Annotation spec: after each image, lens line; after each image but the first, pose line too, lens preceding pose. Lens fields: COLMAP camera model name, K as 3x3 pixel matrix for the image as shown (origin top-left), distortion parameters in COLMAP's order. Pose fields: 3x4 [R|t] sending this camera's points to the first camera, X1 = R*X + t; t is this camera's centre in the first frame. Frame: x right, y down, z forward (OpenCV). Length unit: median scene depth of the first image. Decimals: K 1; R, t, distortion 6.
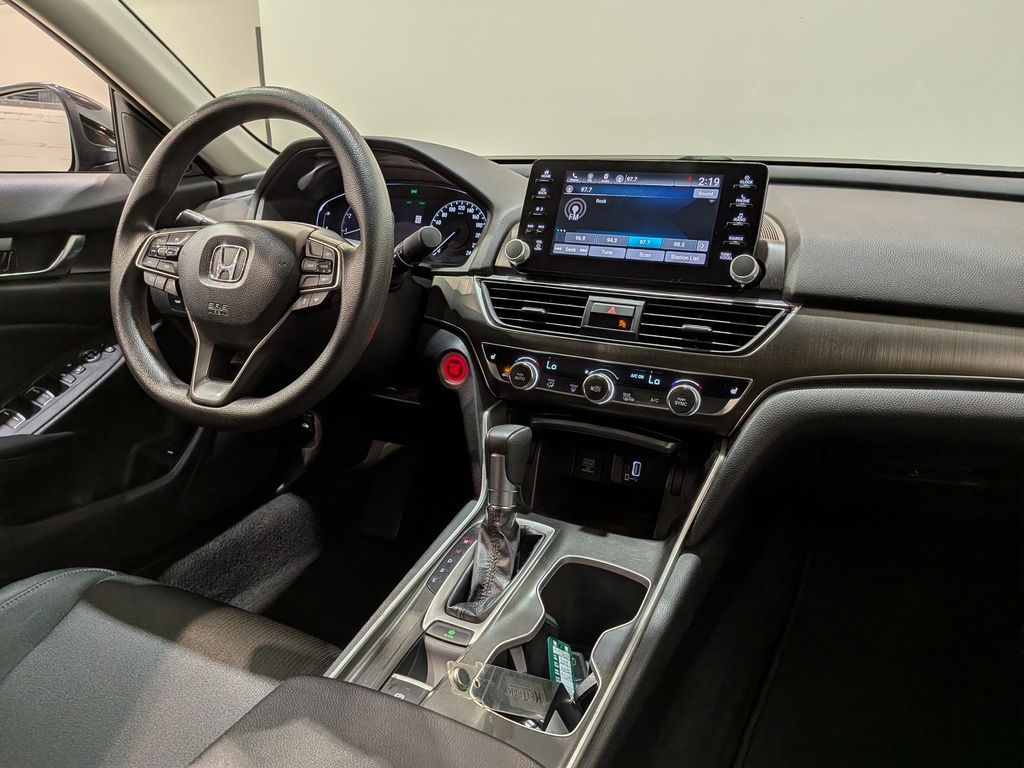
lens RADIAL K [[743.3, 0, 518.7], [0, 743.3, 384.0], [0, 0, 1]] dist [0.062178, -0.104398]
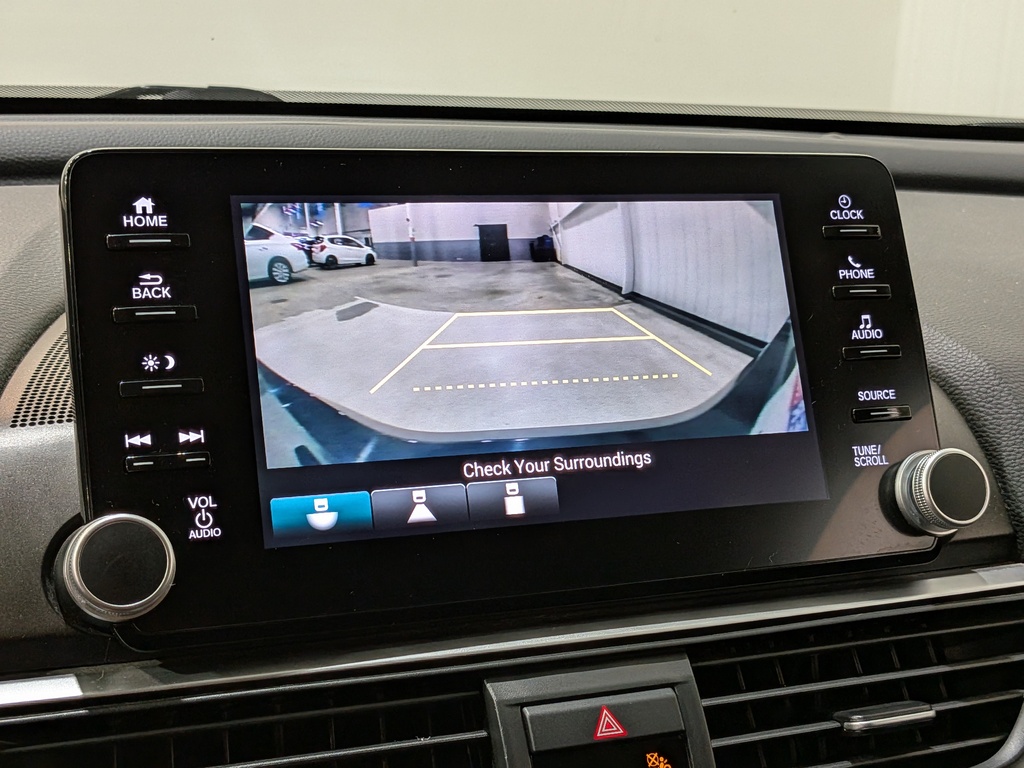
lens RADIAL K [[1477.4, 0, 517.4], [0, 1477.4, 420.0], [0, 0, 1]] dist [0.078827, 0.000000]
pose [[0.679838, -0.171693, 0.712981, -0.237452], [0.197998, 0.979076, 0.046977, -0.224226], [-0.706128, 0.109232, 0.699608, 0.619542]]
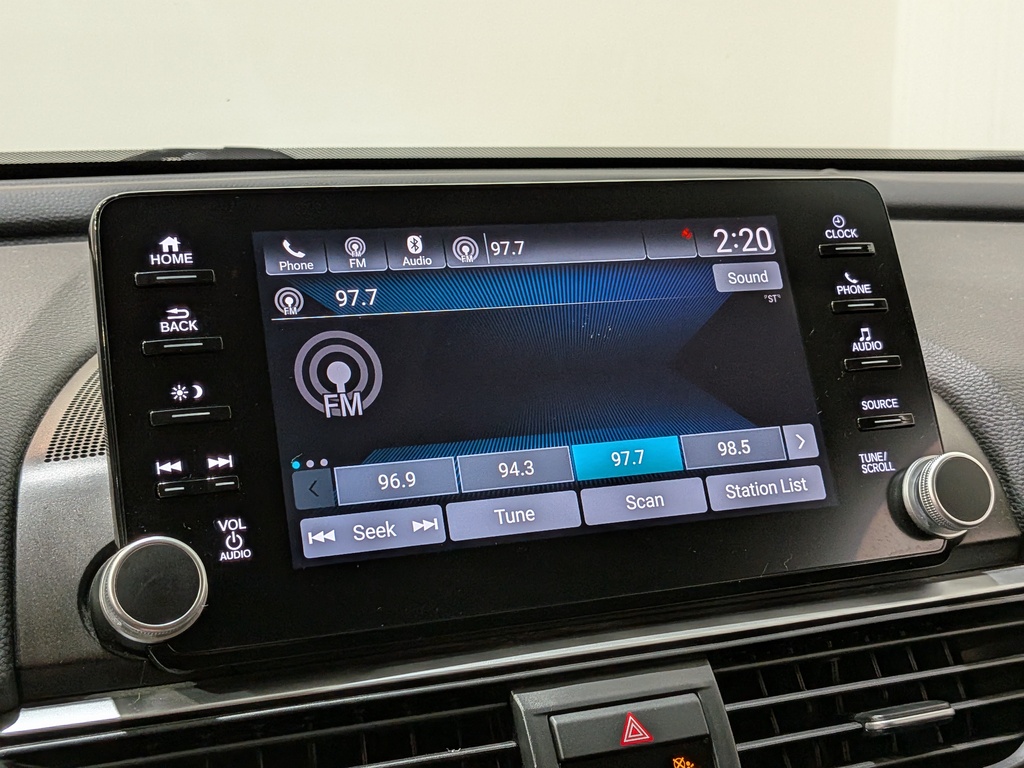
lens RADIAL K [[1477.4, 0, 538.8], [0, 1477.4, 371.4], [0, 0, 1]] dist [0.078827, 0.000000]
pose [[0.670808, -0.143602, 0.727596, -0.253894], [0.235807, 0.971461, -0.025671, -0.208926], [-0.703144, 0.188792, 0.685526, 0.608349]]
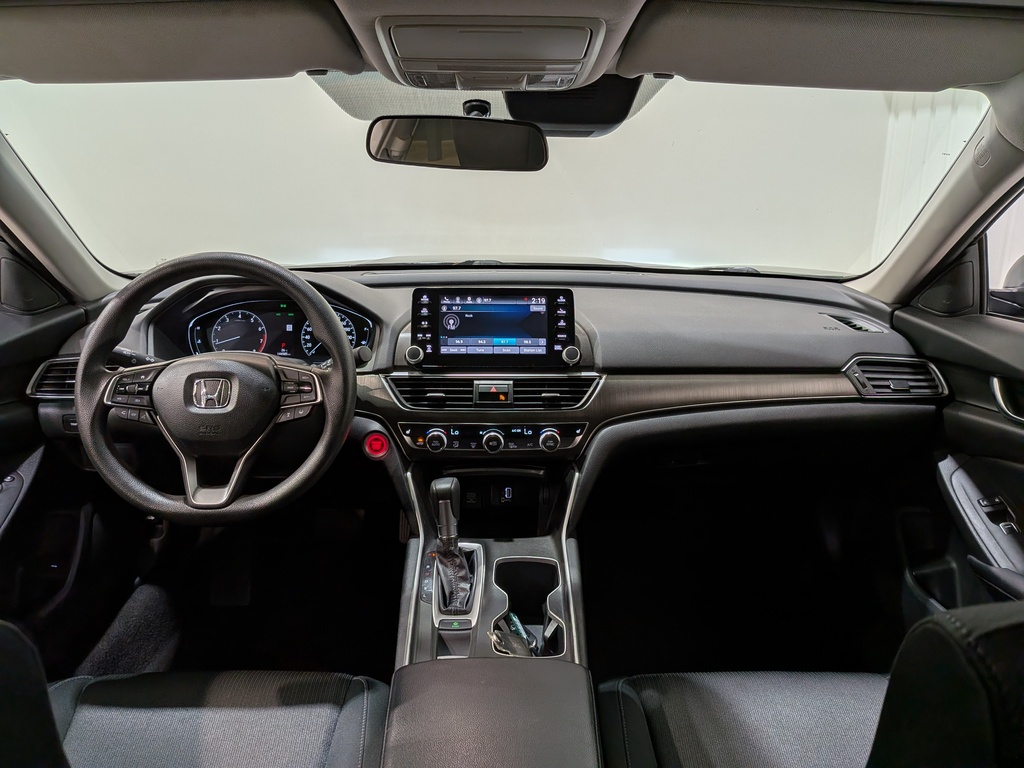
lens RADIAL K [[748.8, 0, 517.2], [0, 748.8, 366.4], [0, 0, 1]] dist [0.052466, -0.082782]
pose [[0.888397, -0.118309, 0.443570, -0.471346], [0.142901, 0.989486, -0.022292, -0.099949], [-0.436269, 0.083191, 0.895963, -0.354270]]
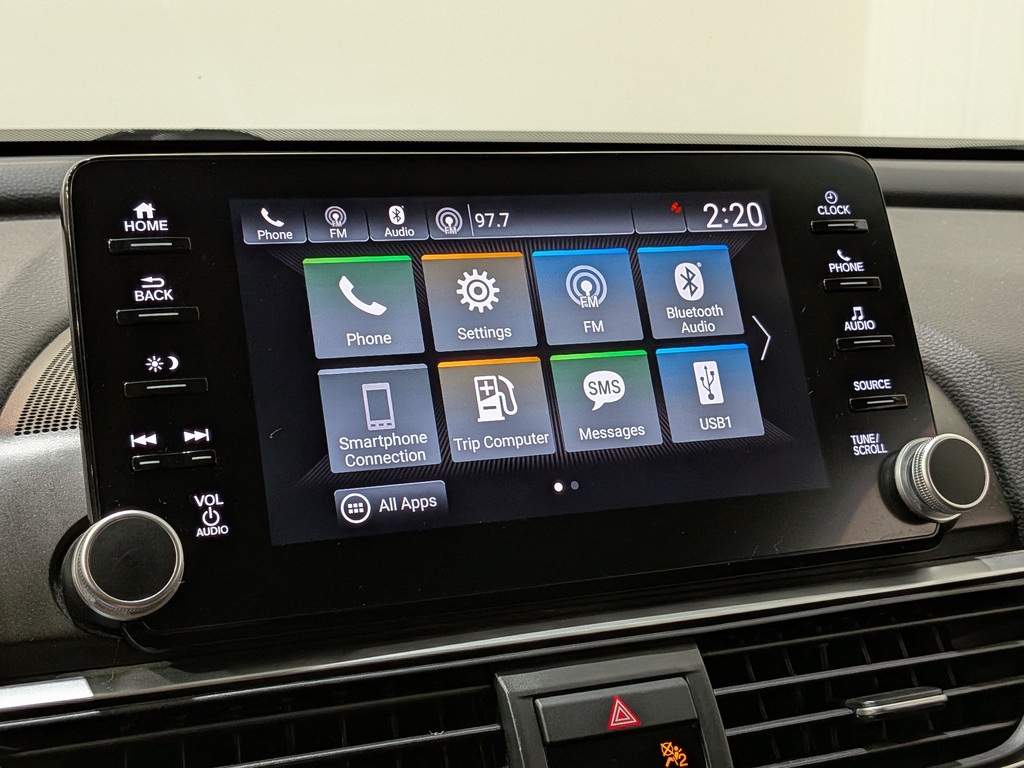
lens RADIAL K [[1477.4, 0, 513.0], [0, 1477.4, 397.8], [0, 0, 1]] dist [0.078827, 0.000000]
pose [[0.666977, -0.151091, 0.729598, -0.248832], [0.229911, 0.973173, -0.008646, -0.201549], [-0.708719, 0.173509, 0.683822, 0.626104]]
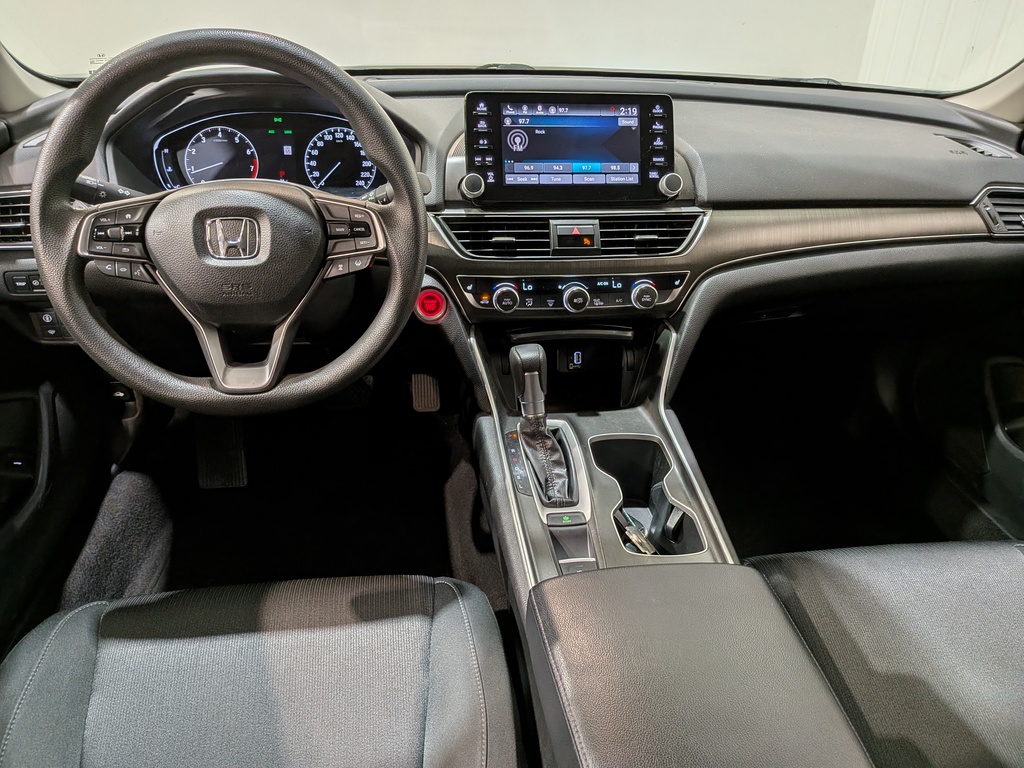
lens RADIAL K [[743.3, 0, 511.4], [0, 743.3, 407.7], [0, 0, 1]] dist [0.062178, -0.104398]
pose [[0.834355, -0.257458, 0.487409, -0.581395], [0.152231, 0.957458, 0.245155, -0.130423], [-0.529790, -0.130347, 0.838052, 0.026276]]
